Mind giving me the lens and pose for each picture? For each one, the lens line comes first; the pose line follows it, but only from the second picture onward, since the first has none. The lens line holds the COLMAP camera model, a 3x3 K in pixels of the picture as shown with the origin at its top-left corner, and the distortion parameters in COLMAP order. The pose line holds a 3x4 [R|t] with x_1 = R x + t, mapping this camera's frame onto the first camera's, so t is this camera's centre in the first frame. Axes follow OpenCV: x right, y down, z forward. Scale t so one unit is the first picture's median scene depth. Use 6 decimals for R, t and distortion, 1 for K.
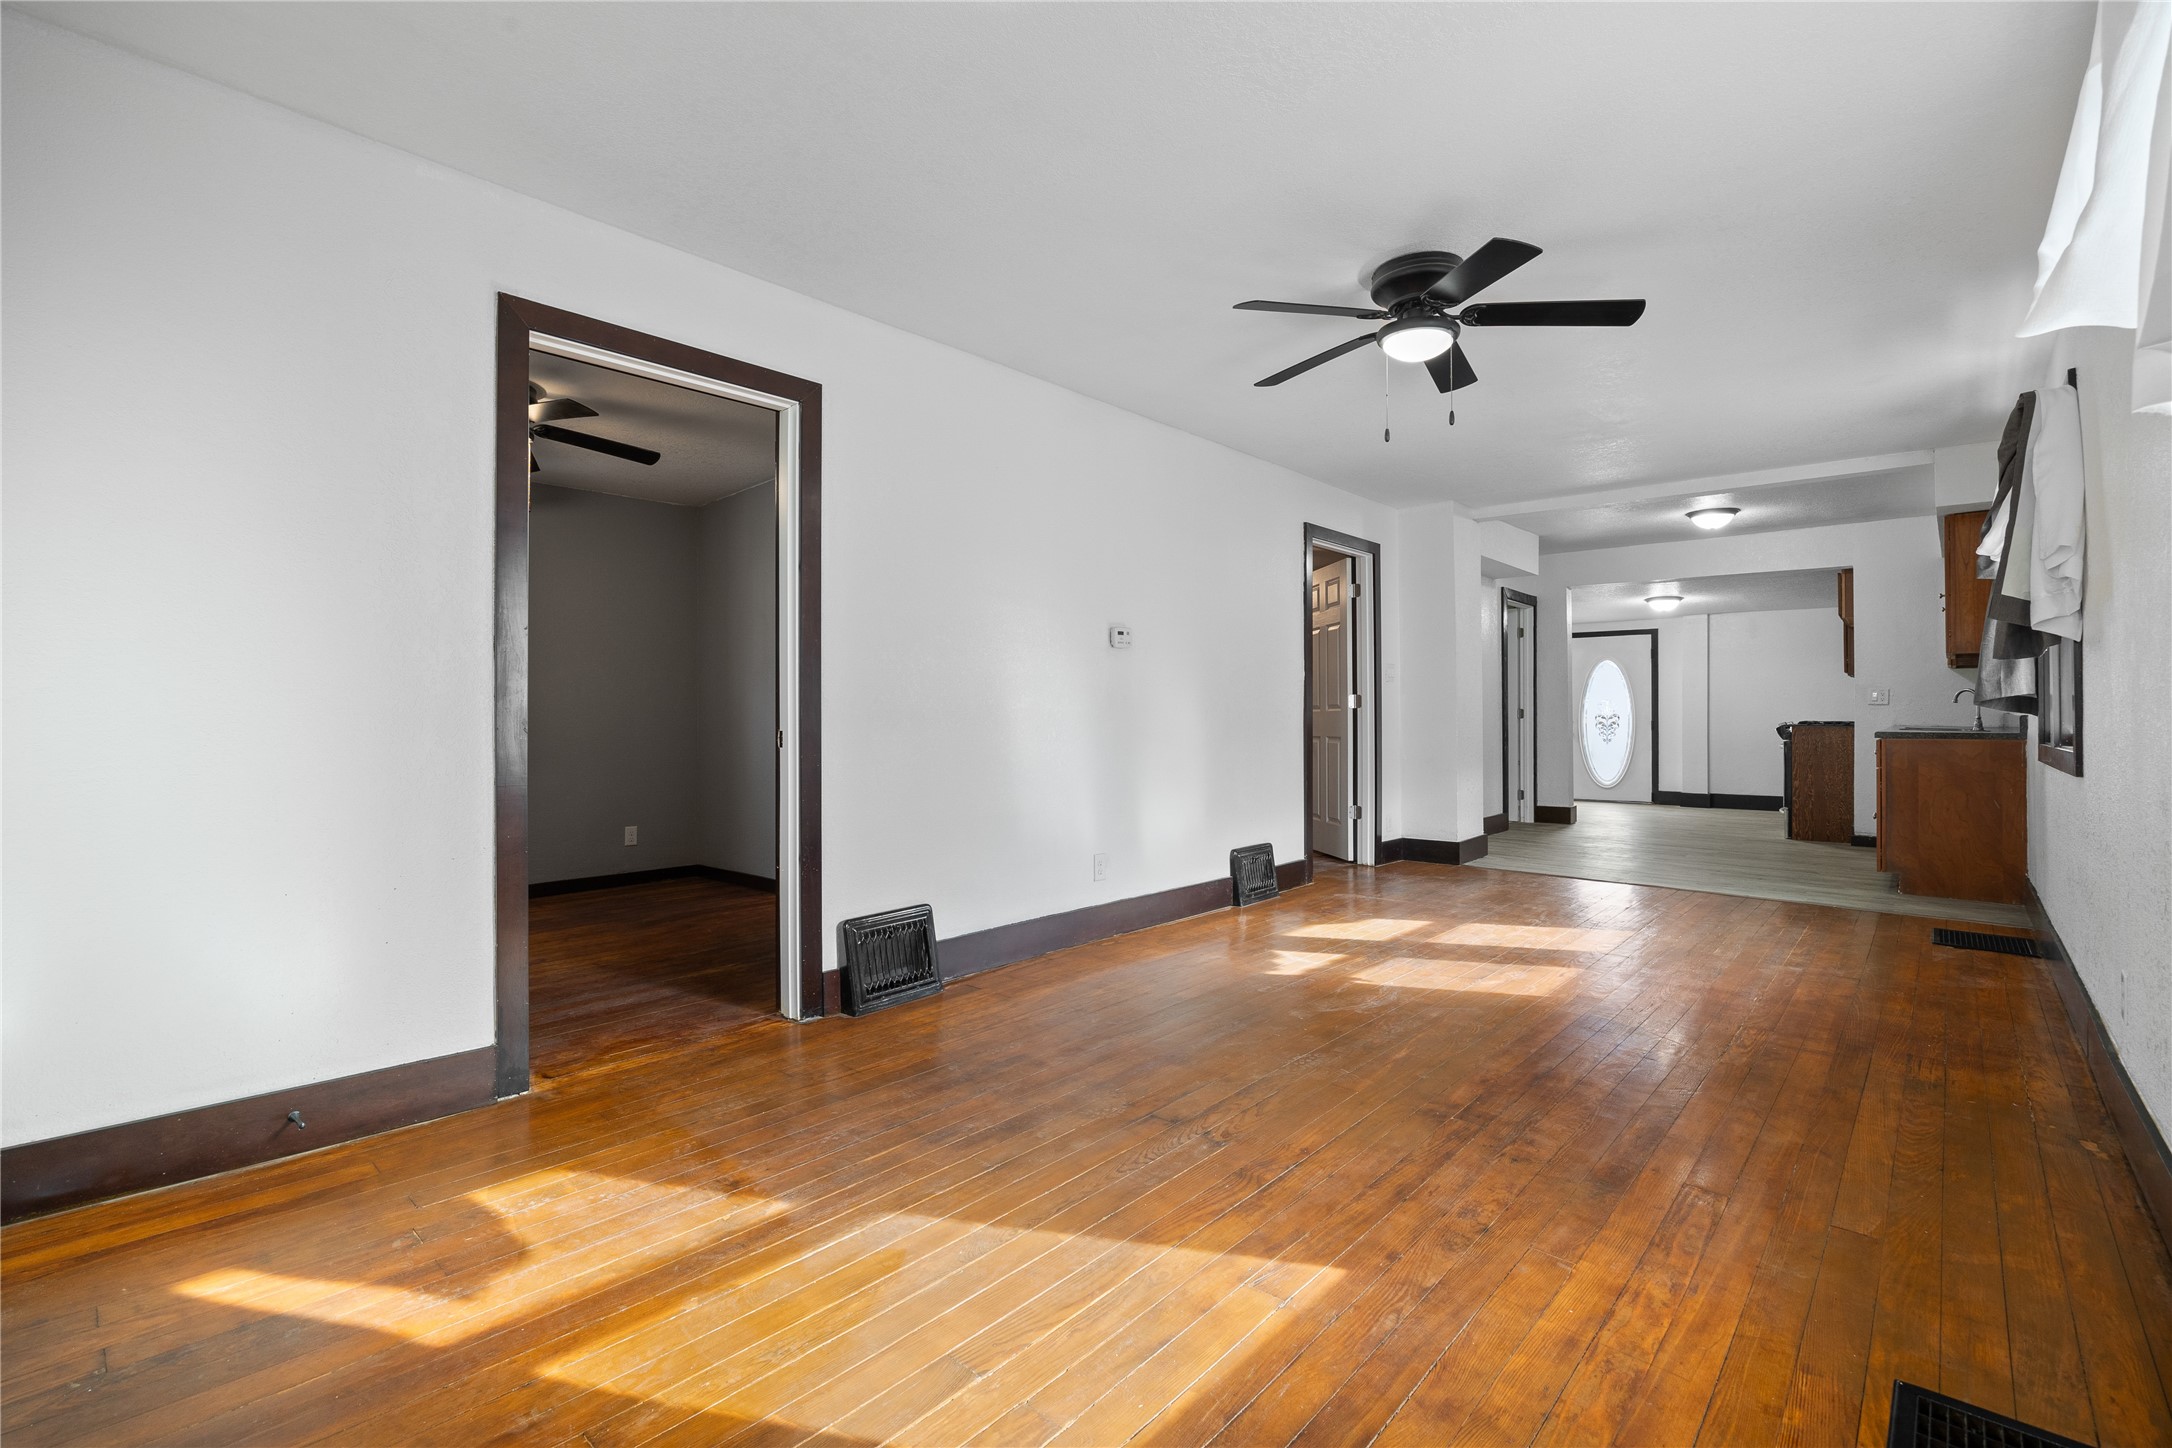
lens RADIAL K [[945.4, 0, 1091.9], [0, 945.4, 717.7], [0, 0, 1]] dist [-0.015591, 0.000551]
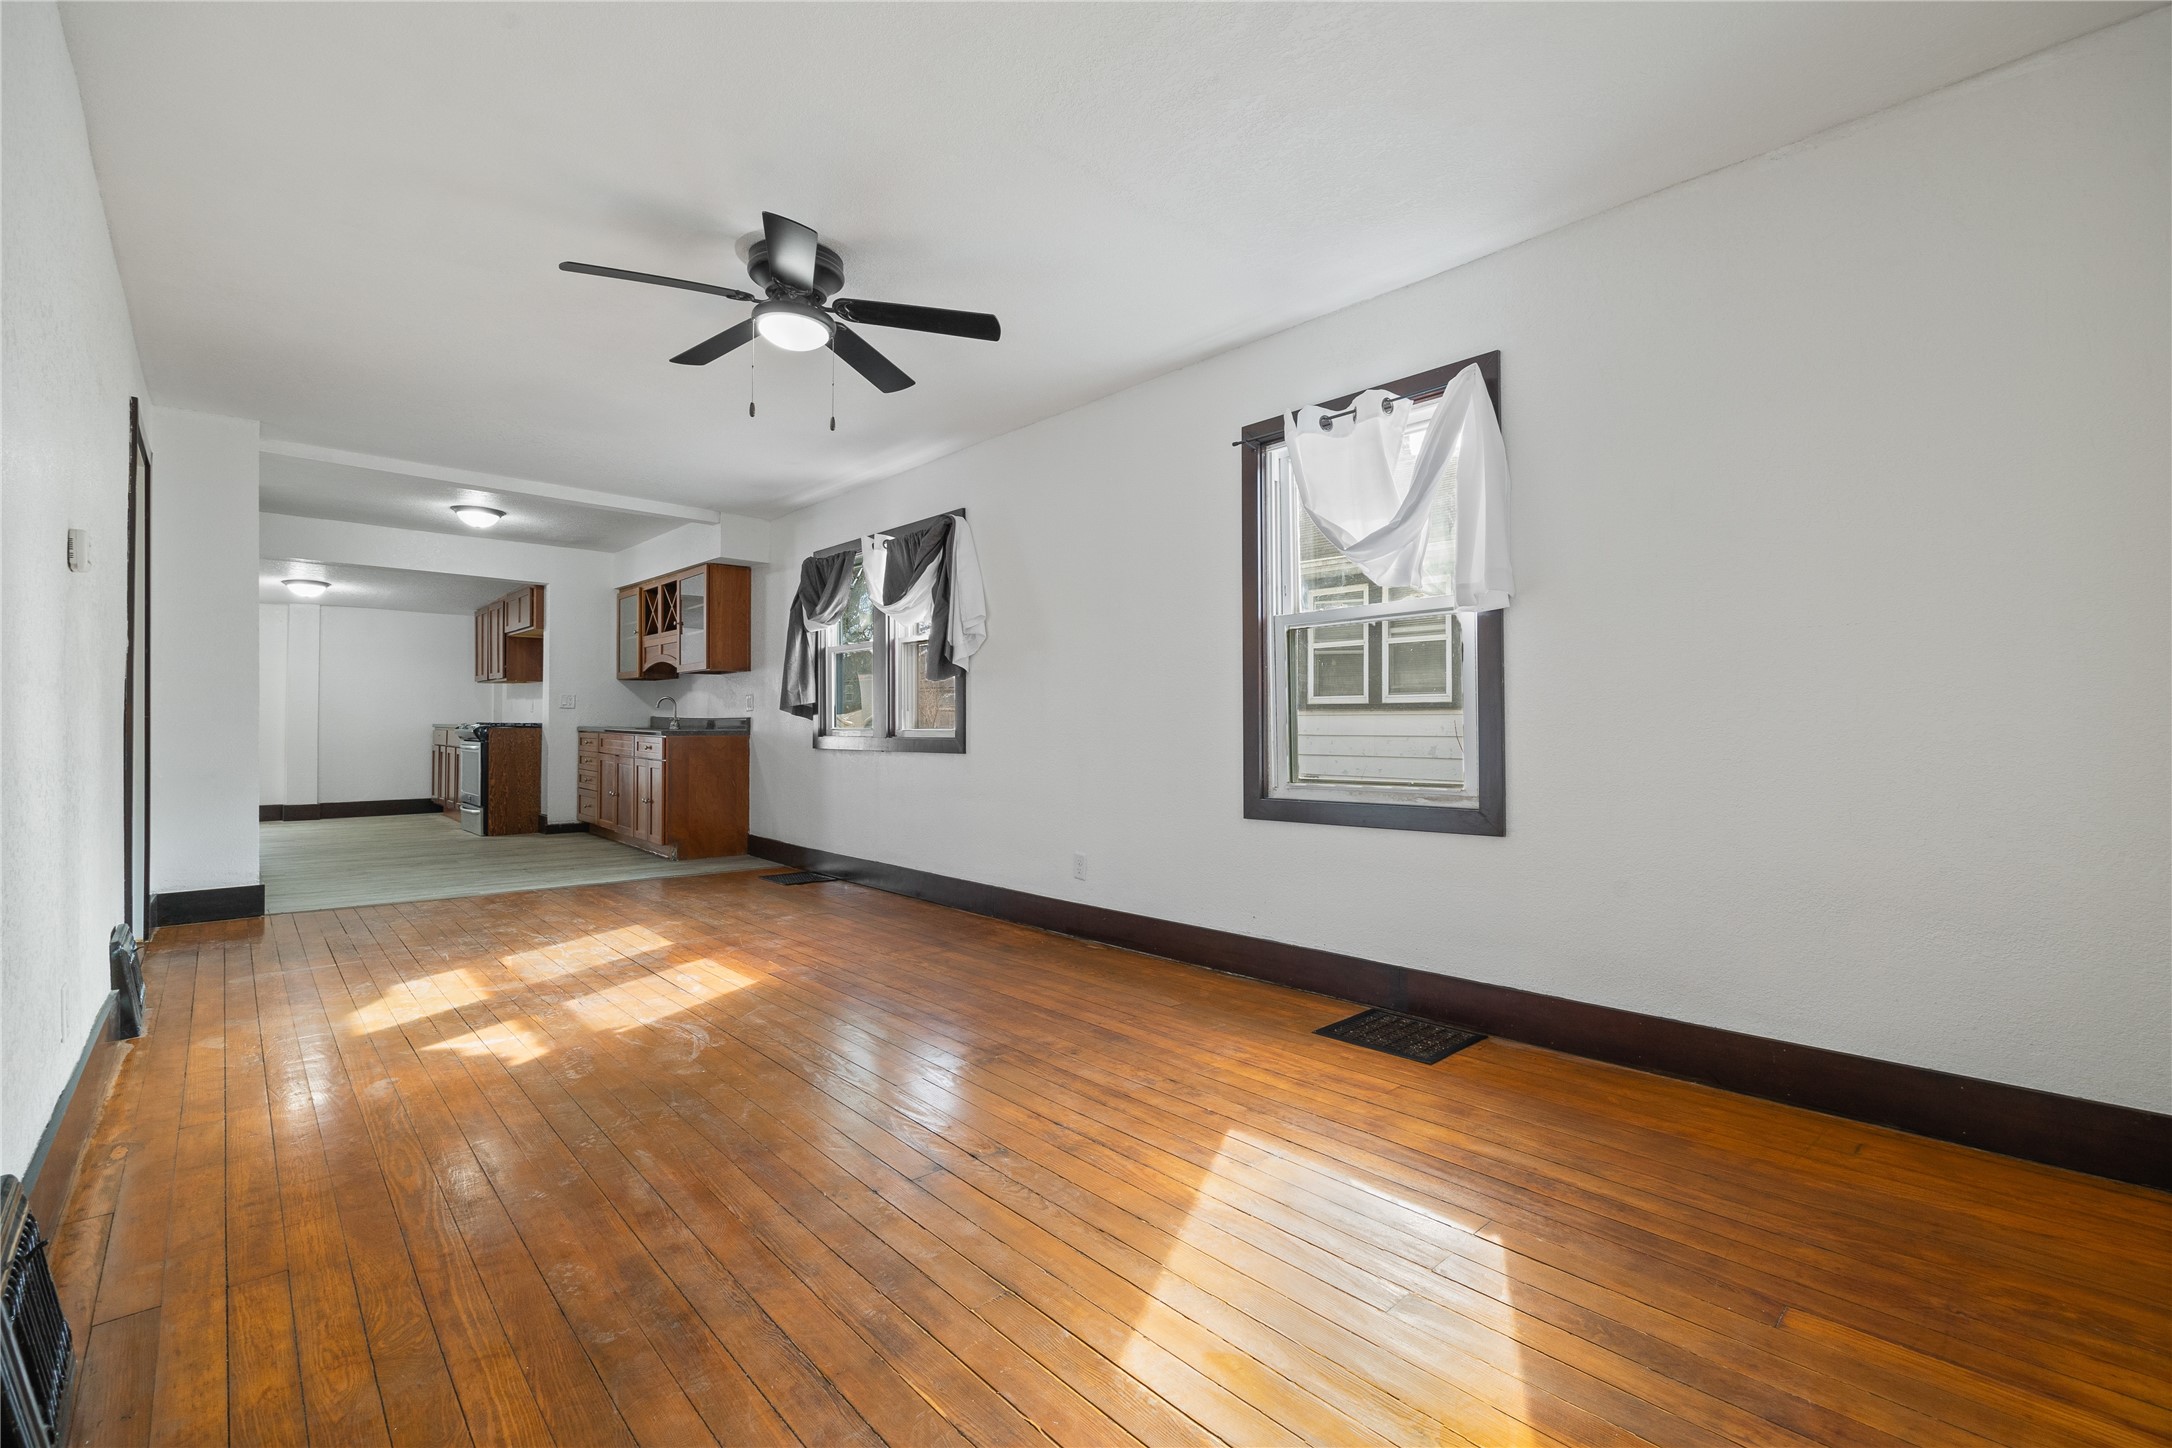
lens RADIAL K [[954.7, 0, 1092.8], [0, 954.7, 713.7], [0, 0, 1]] dist [-0.017325, -0.000307]
pose [[0.085104, 0.012358, 0.996295, -0.585056], [-0.003451, 0.999921, -0.012108, 0.010973], [-0.996366, -0.002408, 0.085140, 0.581243]]
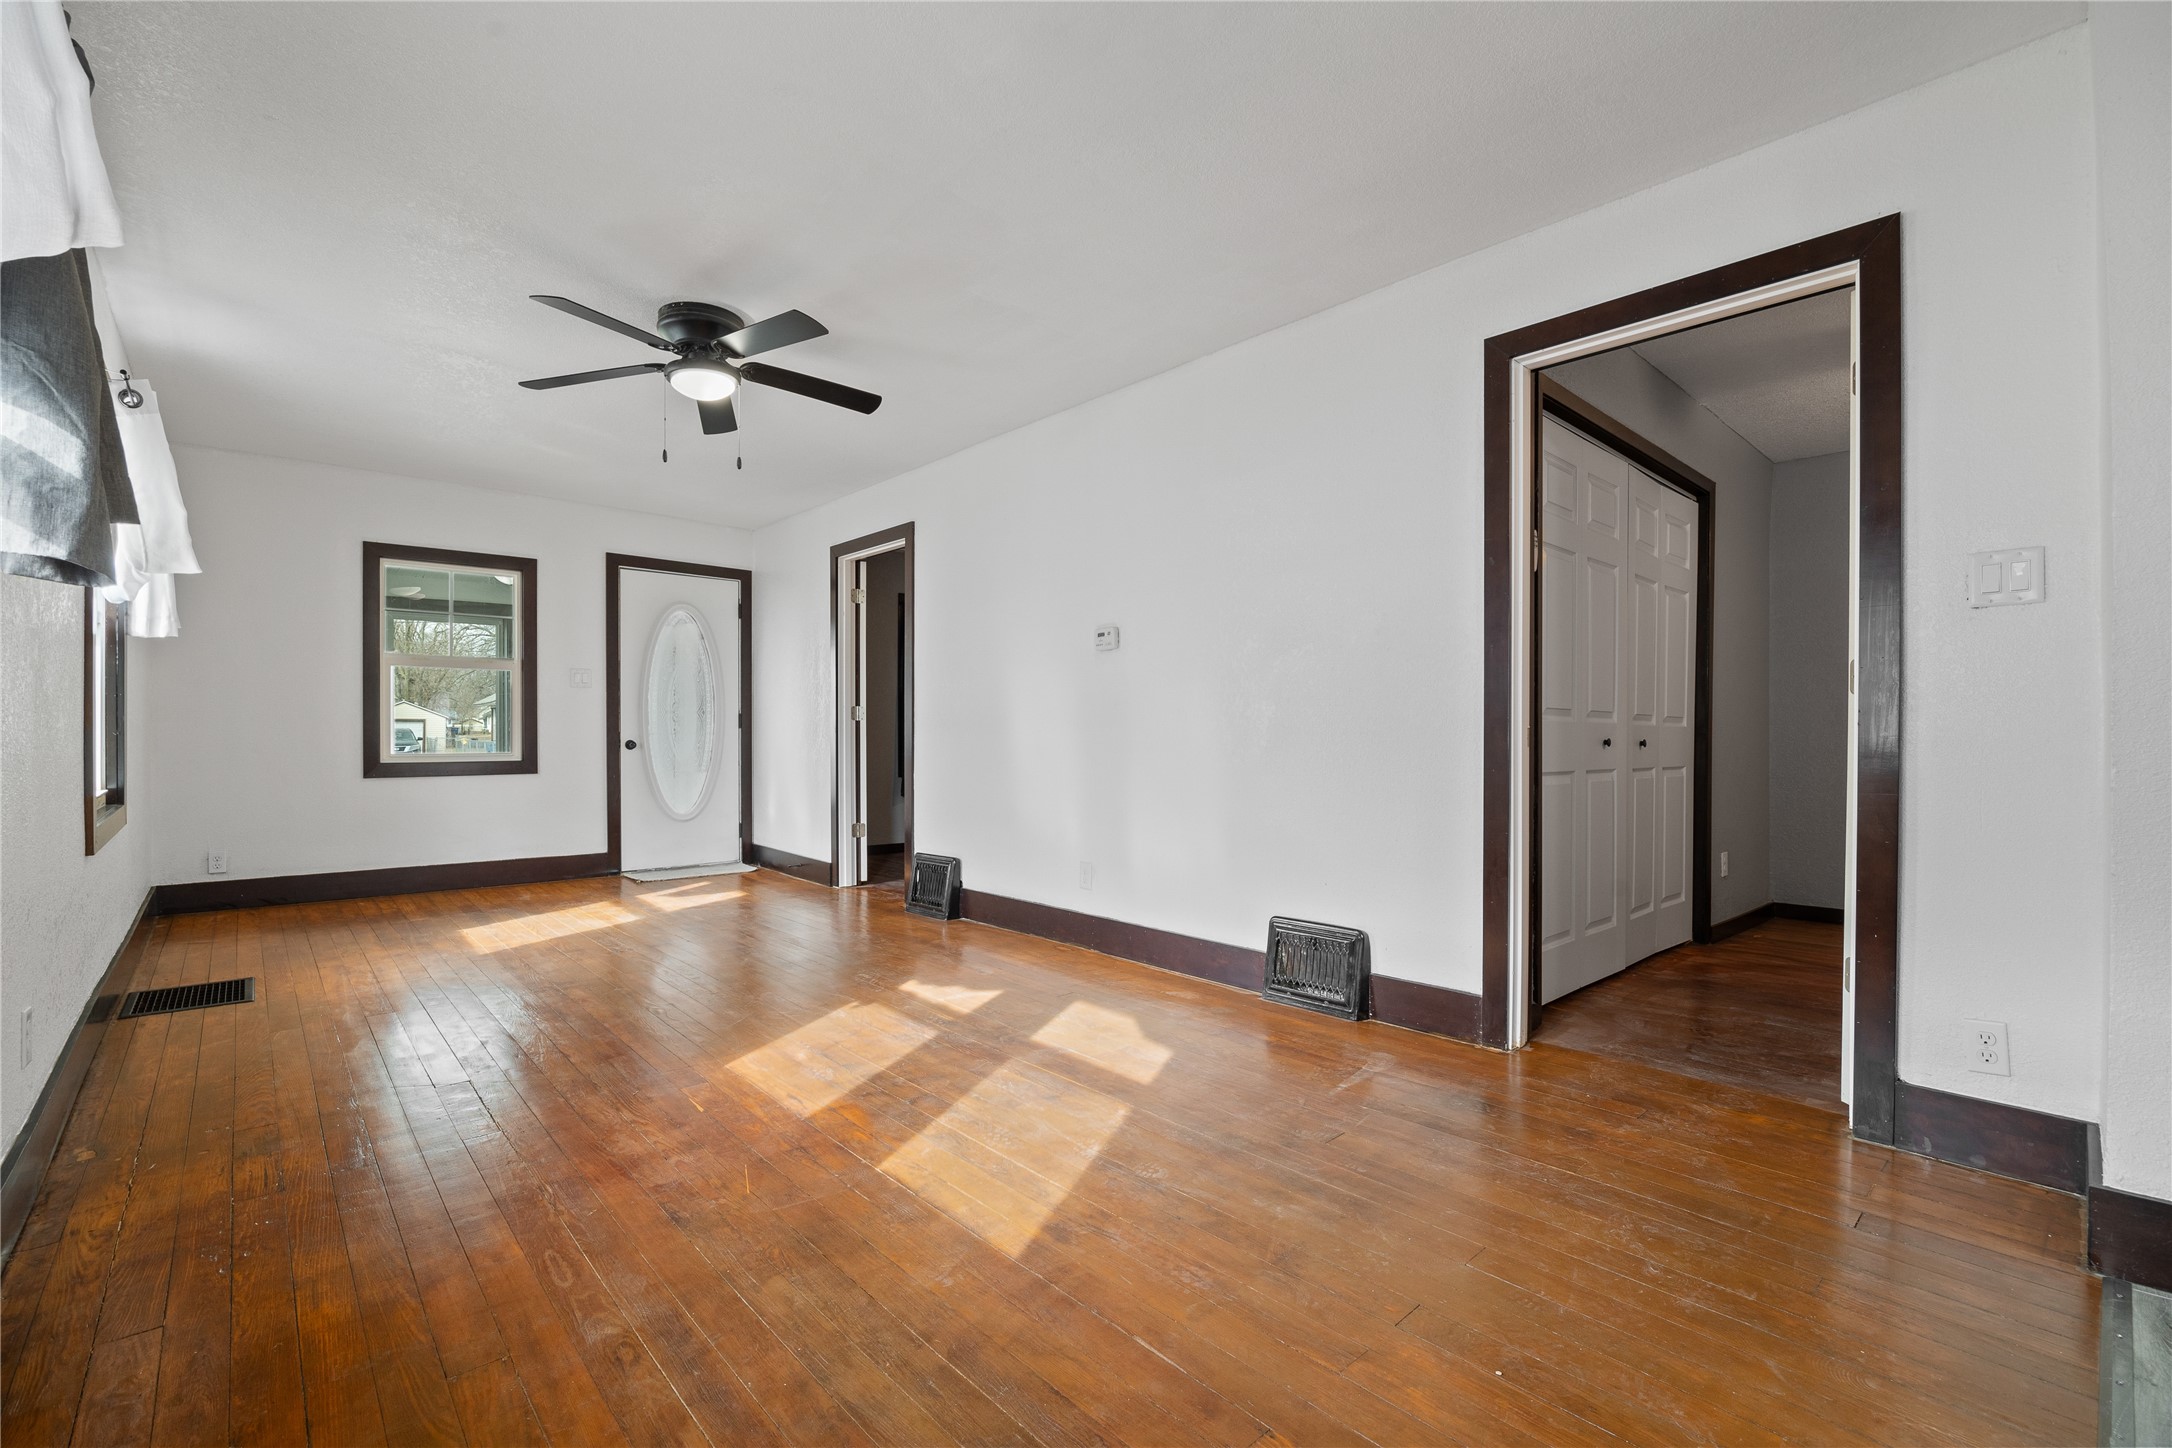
lens RADIAL K [[952.0, 0, 1098.2], [0, 952.0, 730.7], [0, 0, 1]] dist [-0.021263, -0.000190]
pose [[-0.092828, 0.004474, -0.995672, 1.358603], [0.000634, 0.999990, 0.004434, 0.003737], [0.995682, -0.000219, -0.092830, 1.502926]]
